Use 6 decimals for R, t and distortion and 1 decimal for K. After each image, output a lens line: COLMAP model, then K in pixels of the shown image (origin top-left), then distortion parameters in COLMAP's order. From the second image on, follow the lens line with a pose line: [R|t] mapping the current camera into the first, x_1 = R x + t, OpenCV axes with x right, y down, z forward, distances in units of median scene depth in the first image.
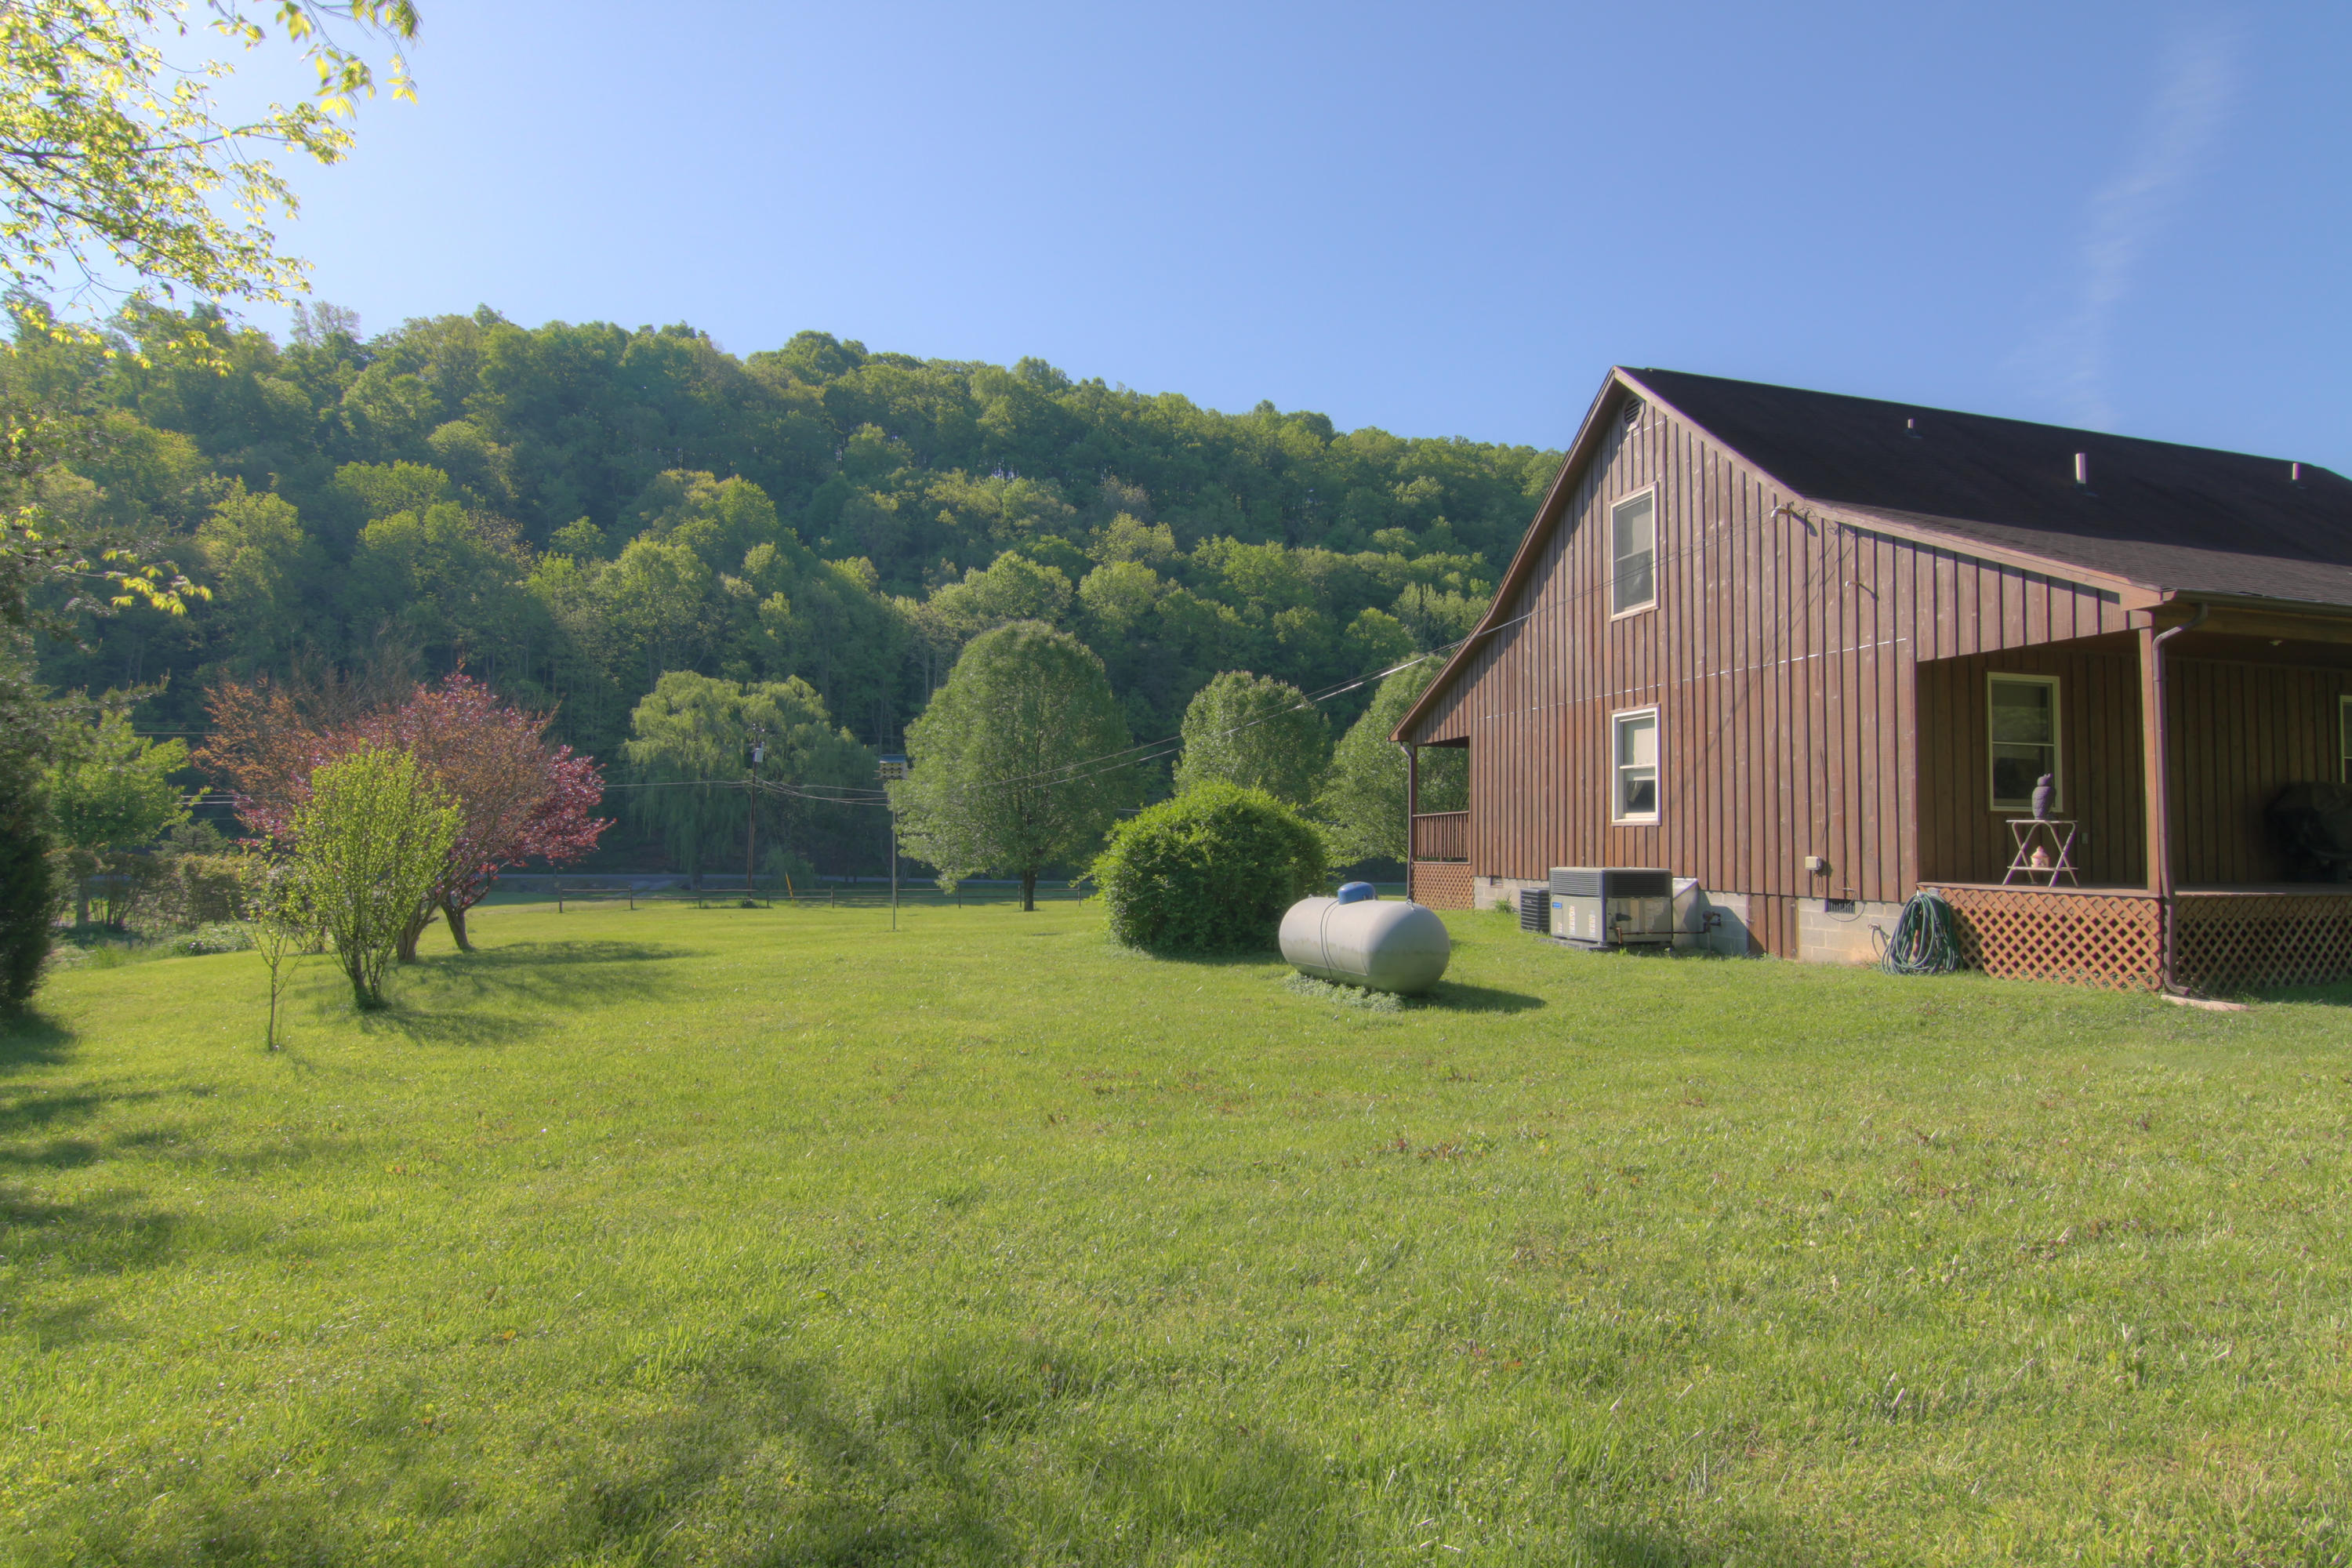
lens RADIAL K [[1145.8, 0, 1198.3], [0, 1145.8, 796.1], [0, 0, 1]] dist [0.001216, -0.002437]
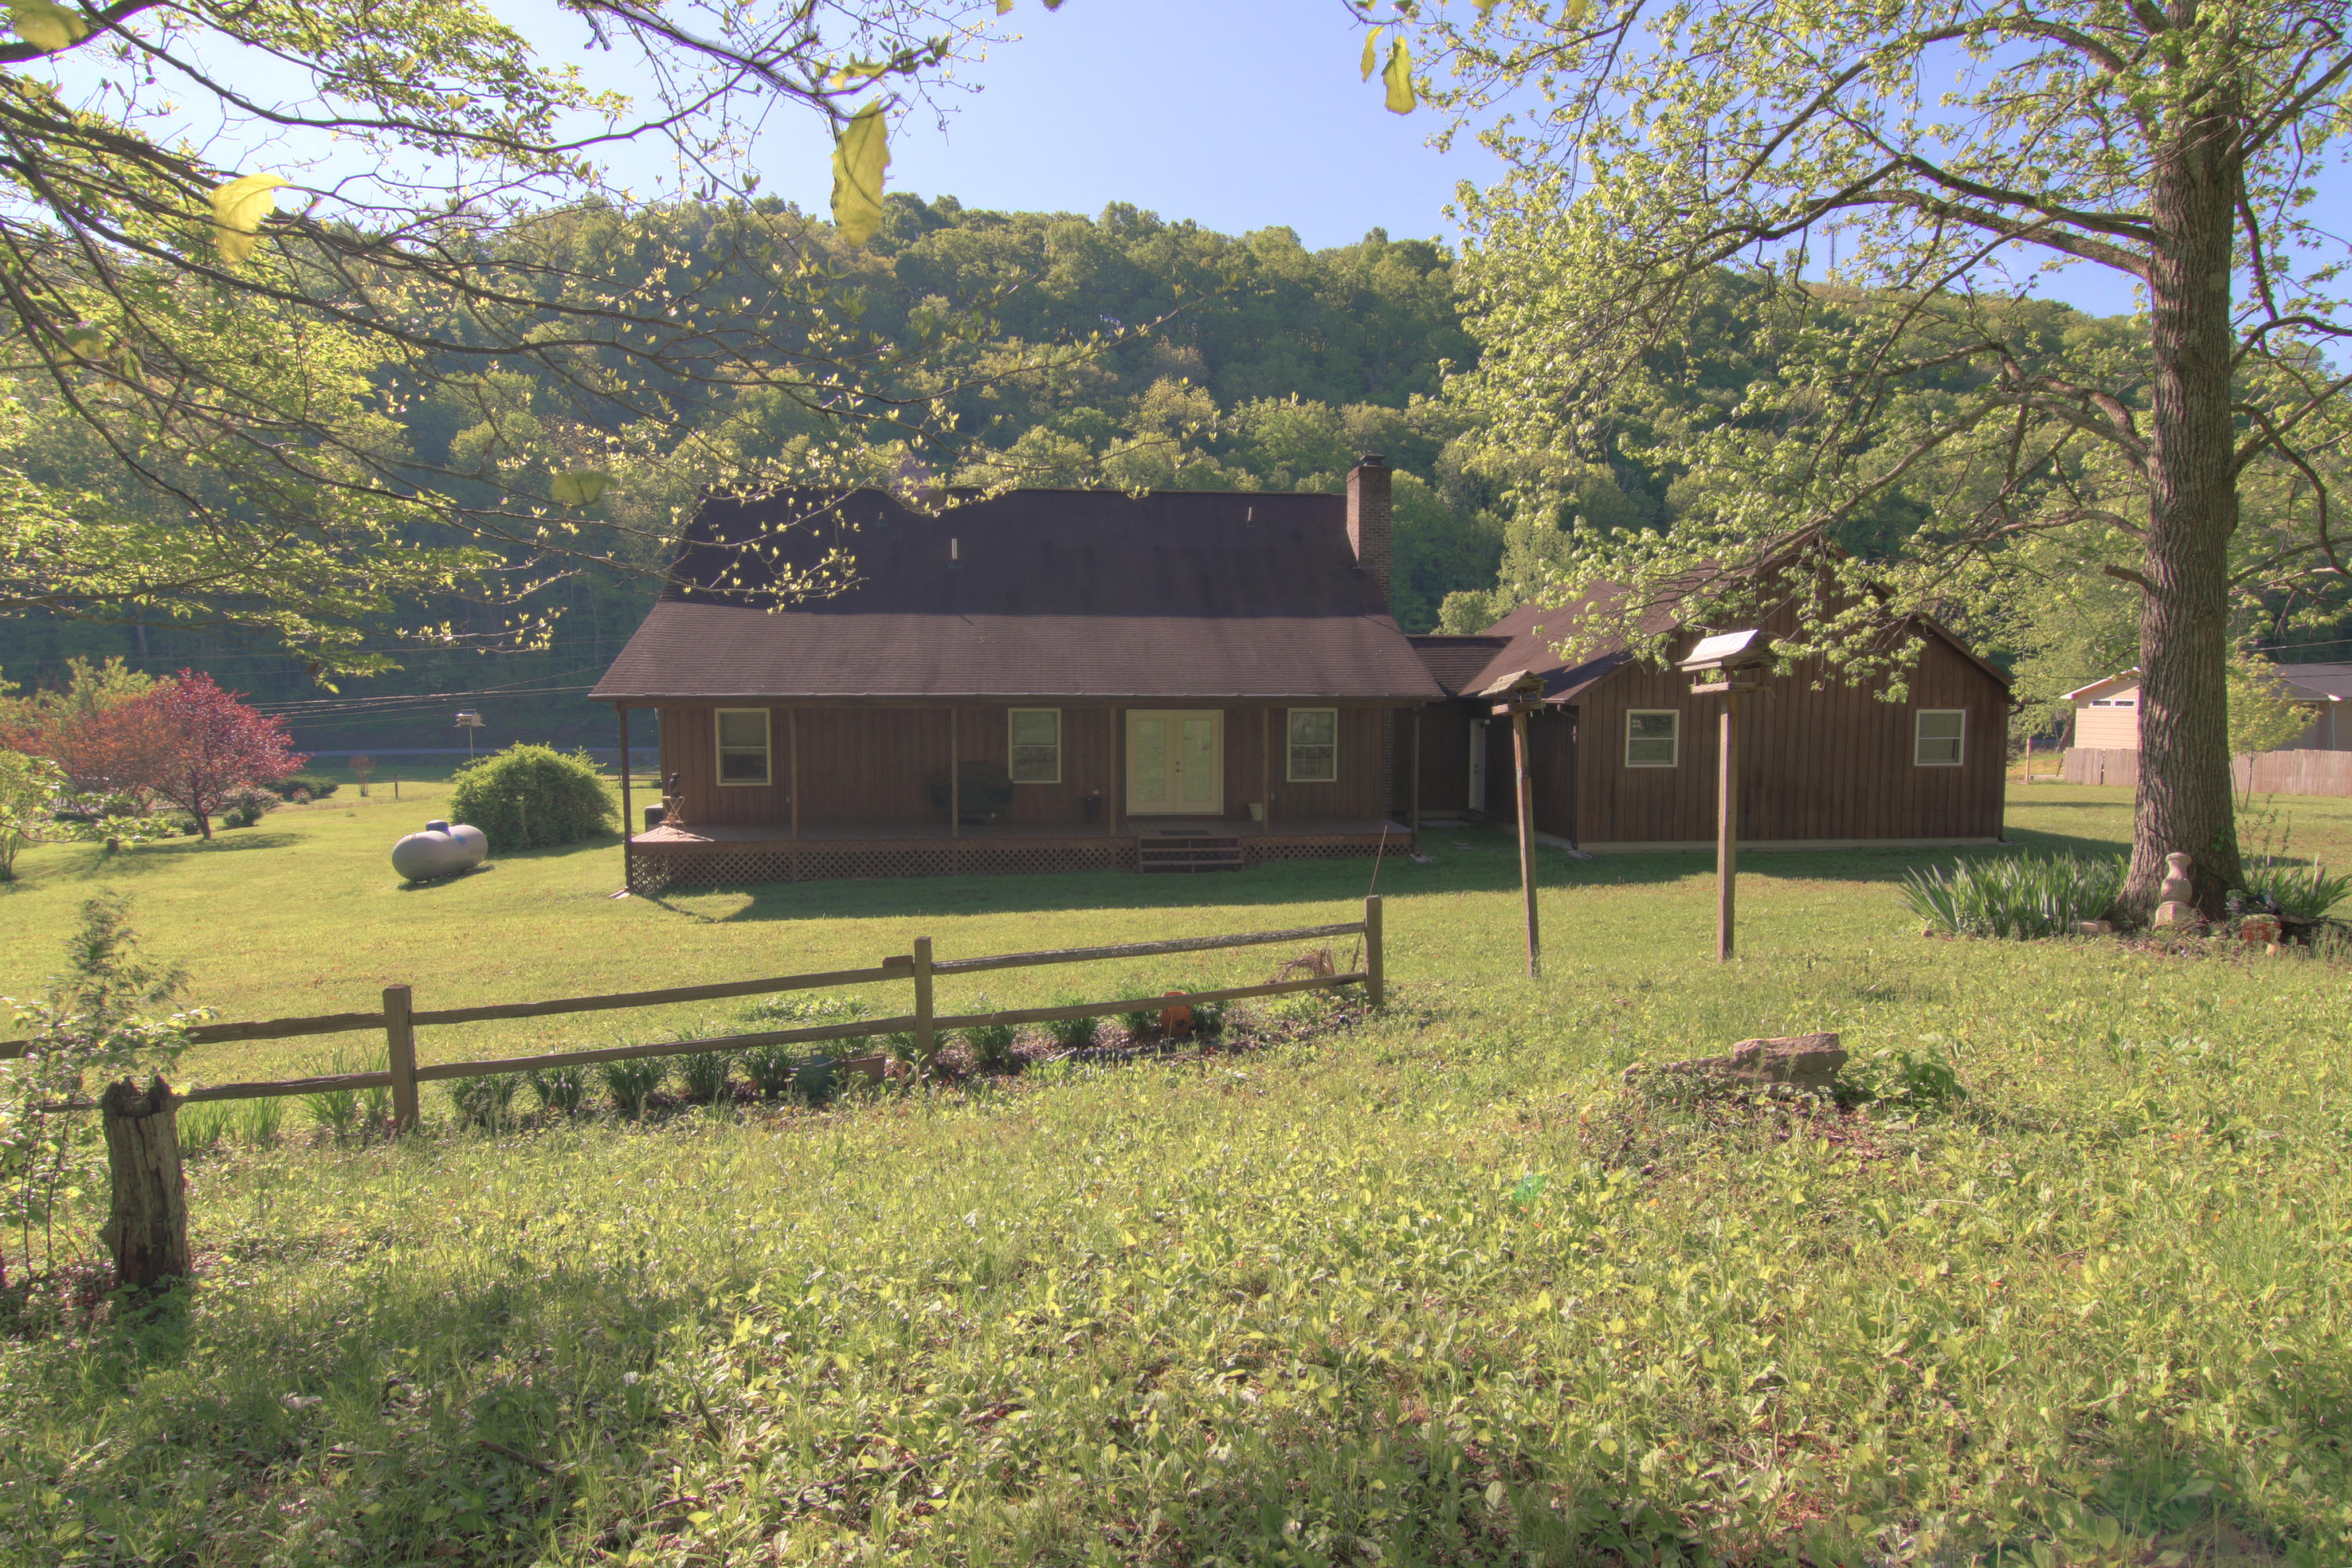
lens RADIAL K [[1194.4, 0, 1178.8], [0, 1194.4, 768.1], [0, 0, 1]] dist [-0.003456, -0.011590]
pose [[0.988714, -0.003641, -0.149773, 0.246024], [0.018158, 0.995247, 0.095674, -0.026596], [0.148712, -0.097314, 0.984081, -0.104894]]
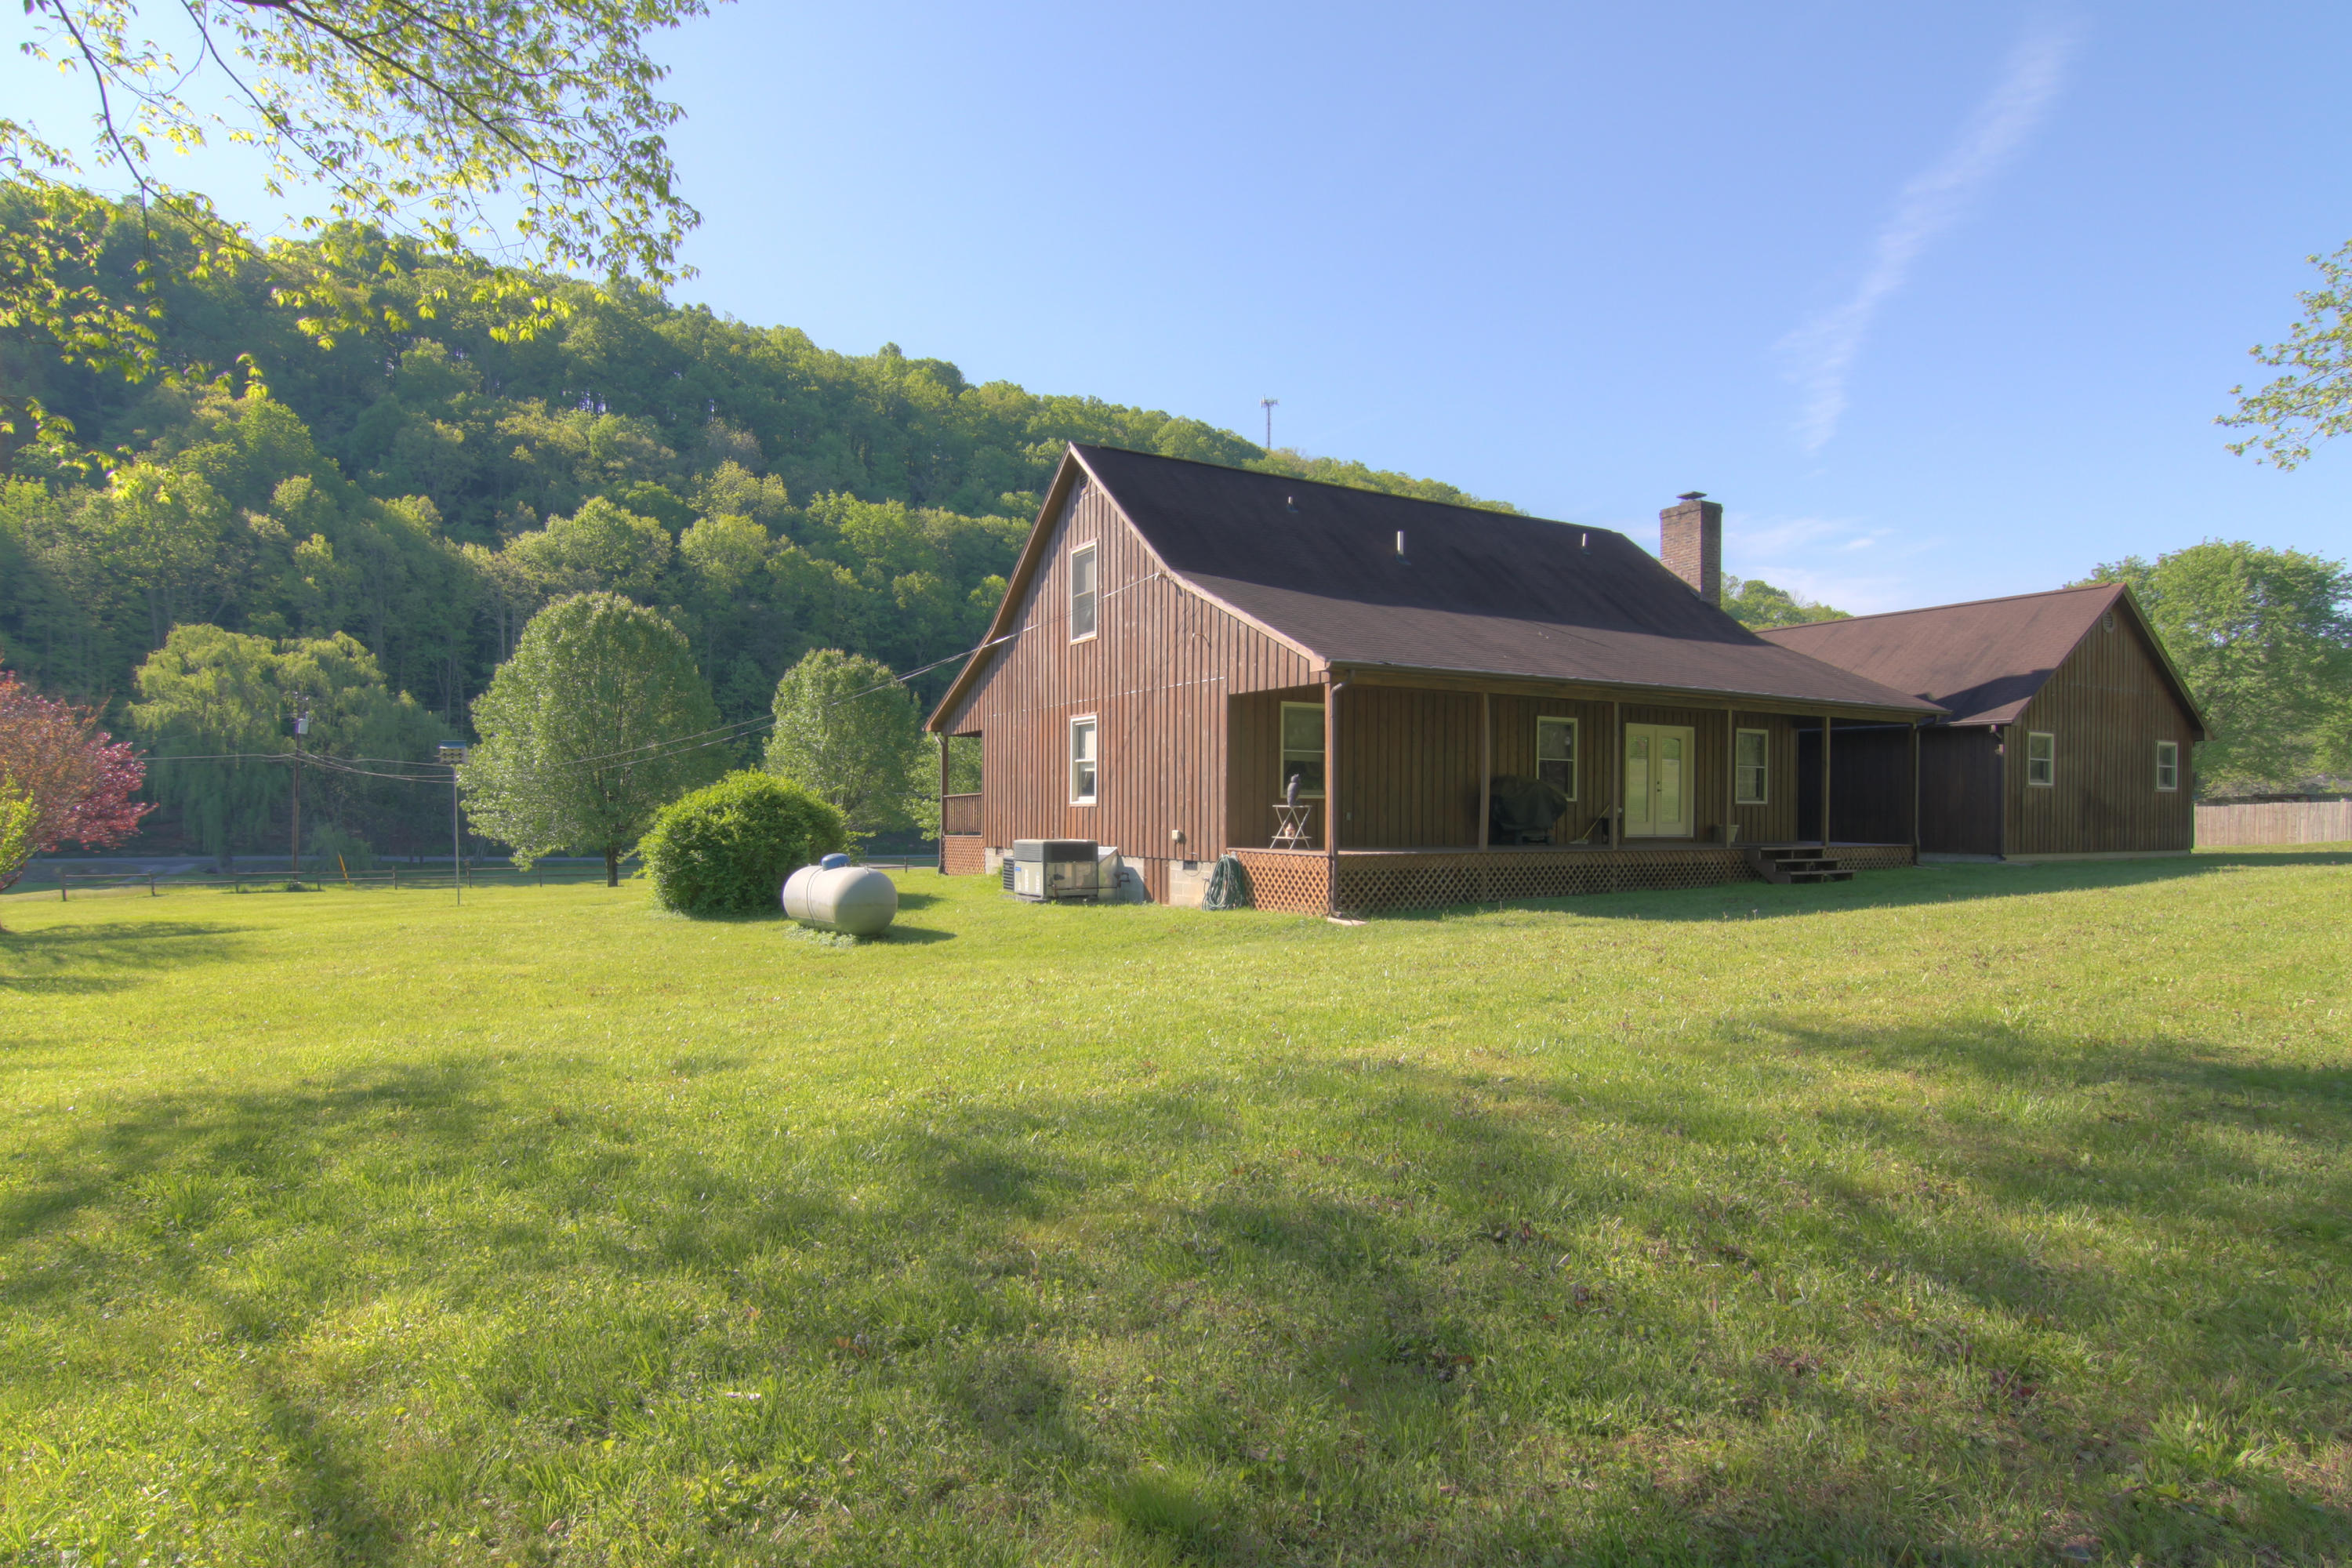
lens RADIAL K [[1194.4, 0, 1109.6], [0, 1194.4, 828.1], [0, 0, 1]] dist [-0.003456, -0.011590]
pose [[0.973036, -0.010517, 0.230413, 0.019604], [-0.001794, 0.998585, 0.053155, -0.004179], [-0.230646, -0.052135, 0.971640, -0.060998]]
